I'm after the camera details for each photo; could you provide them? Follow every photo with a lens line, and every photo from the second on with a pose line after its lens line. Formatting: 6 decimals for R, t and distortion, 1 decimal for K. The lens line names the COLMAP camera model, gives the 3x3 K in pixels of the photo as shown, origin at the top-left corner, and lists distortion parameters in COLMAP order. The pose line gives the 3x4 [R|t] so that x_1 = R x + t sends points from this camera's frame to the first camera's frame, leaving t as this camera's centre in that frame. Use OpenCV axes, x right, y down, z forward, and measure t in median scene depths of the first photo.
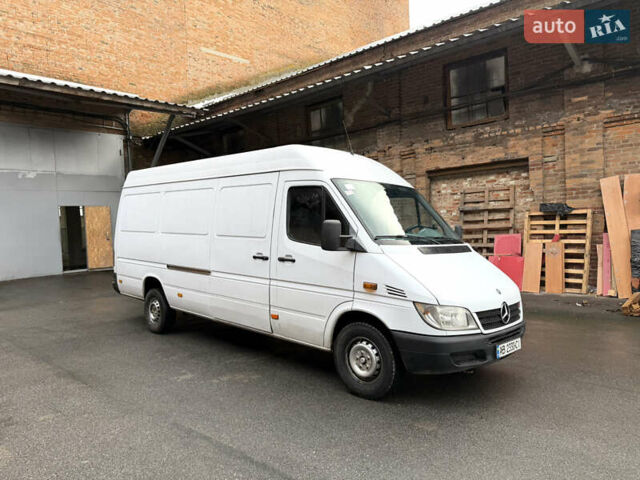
lens RADIAL K [[460.4, 0, 320.0], [0, 460.4, 240.0], [0, 0, 1]] dist [0.063975, -0.001557]
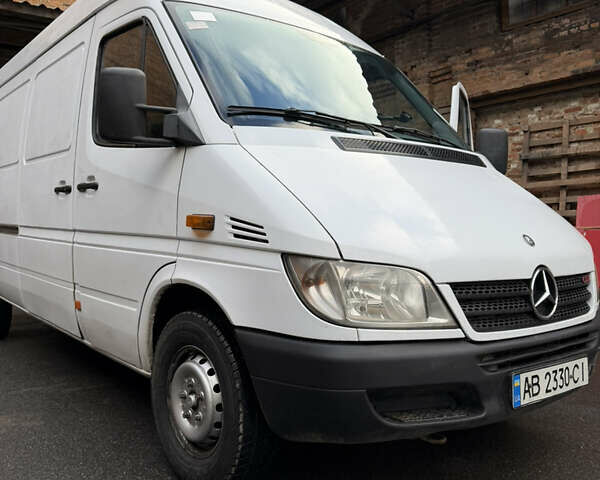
lens RADIAL K [[586.2, 0, 300.0], [0, 586.2, 240.0], [0, 0, 1]] dist [-0.001779, 0.003851]
pose [[0.993531, 0.005096, -0.113449, 0.205984], [-0.004785, 0.999984, 0.003010, 0.092259], [0.113462, -0.002447, 0.993539, 0.398912]]
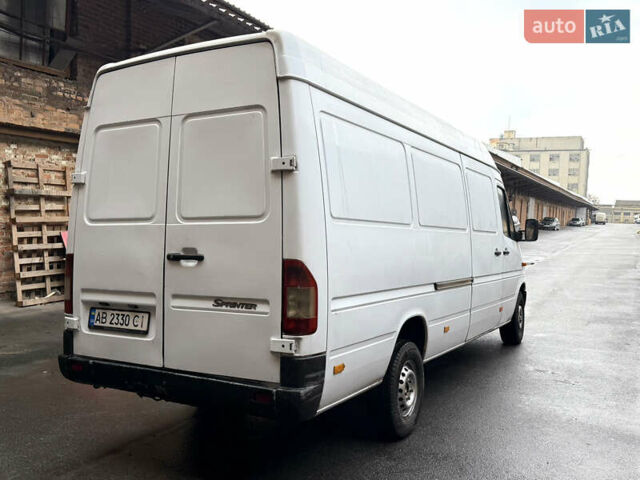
lens RADIAL K [[587.9, 0, 320.0], [0, 587.9, 240.0], [0, 0, 1]] dist [-0.003358, -0.002240]
pose [[-0.259247, -0.011646, 0.965741, -1.262484], [0.013281, 0.999790, 0.015622, -0.014512], [-0.965720, 0.016876, -0.259038, 1.716383]]
